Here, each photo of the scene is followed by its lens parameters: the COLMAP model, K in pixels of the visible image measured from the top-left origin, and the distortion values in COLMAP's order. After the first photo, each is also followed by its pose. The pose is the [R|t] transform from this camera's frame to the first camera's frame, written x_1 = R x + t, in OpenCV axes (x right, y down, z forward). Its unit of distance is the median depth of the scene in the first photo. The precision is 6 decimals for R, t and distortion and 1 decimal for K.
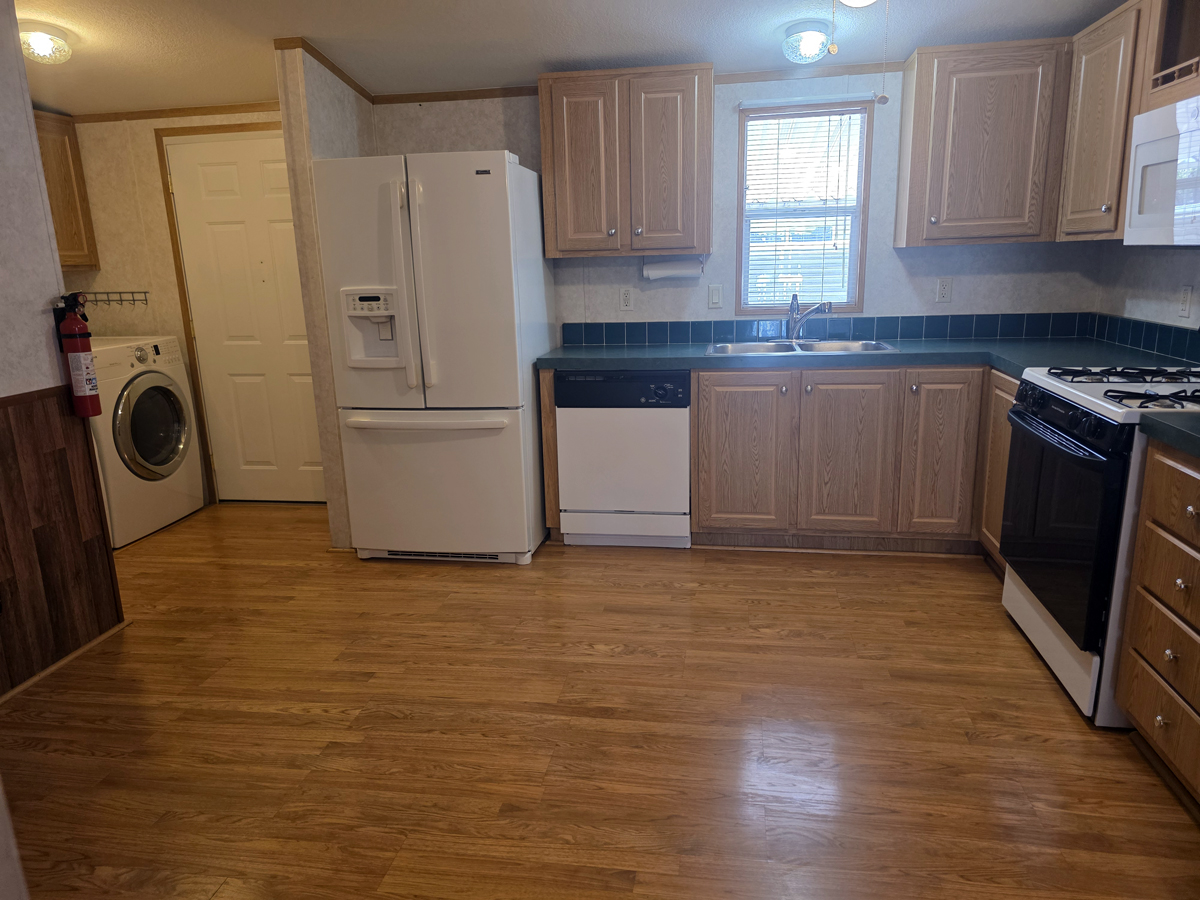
lens RADIAL K [[813.9, 0, 600.0], [0, 813.9, 450.0], [0, 0, 1]] dist [0.075577, -0.077744]
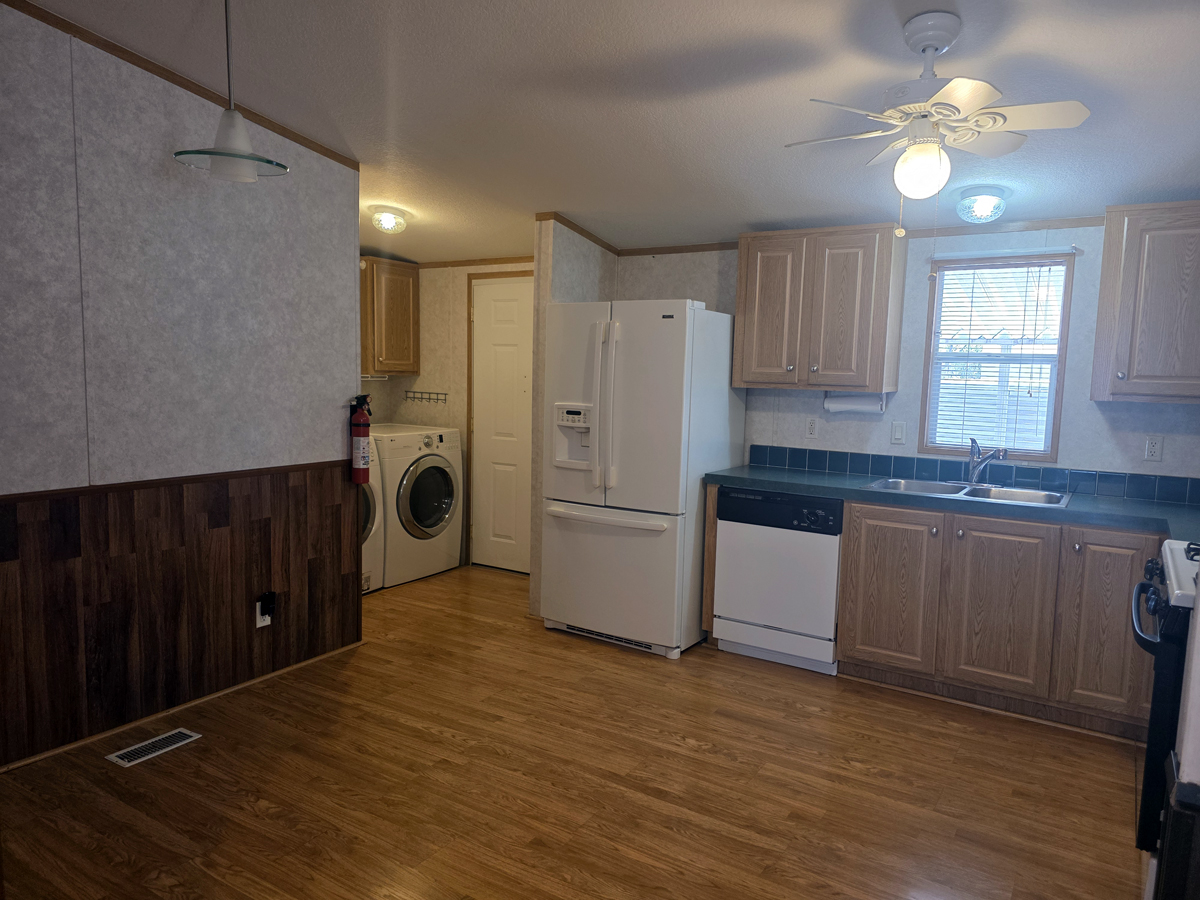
lens RADIAL K [[813.9, 0, 600.0], [0, 813.9, 450.0], [0, 0, 1]] dist [0.075577, -0.077744]
pose [[0.917848, 0.091253, -0.386300, 0.228157], [-0.140363, 0.984952, -0.100832, -0.012194], [0.371286, 0.146771, 0.916845, -0.090995]]
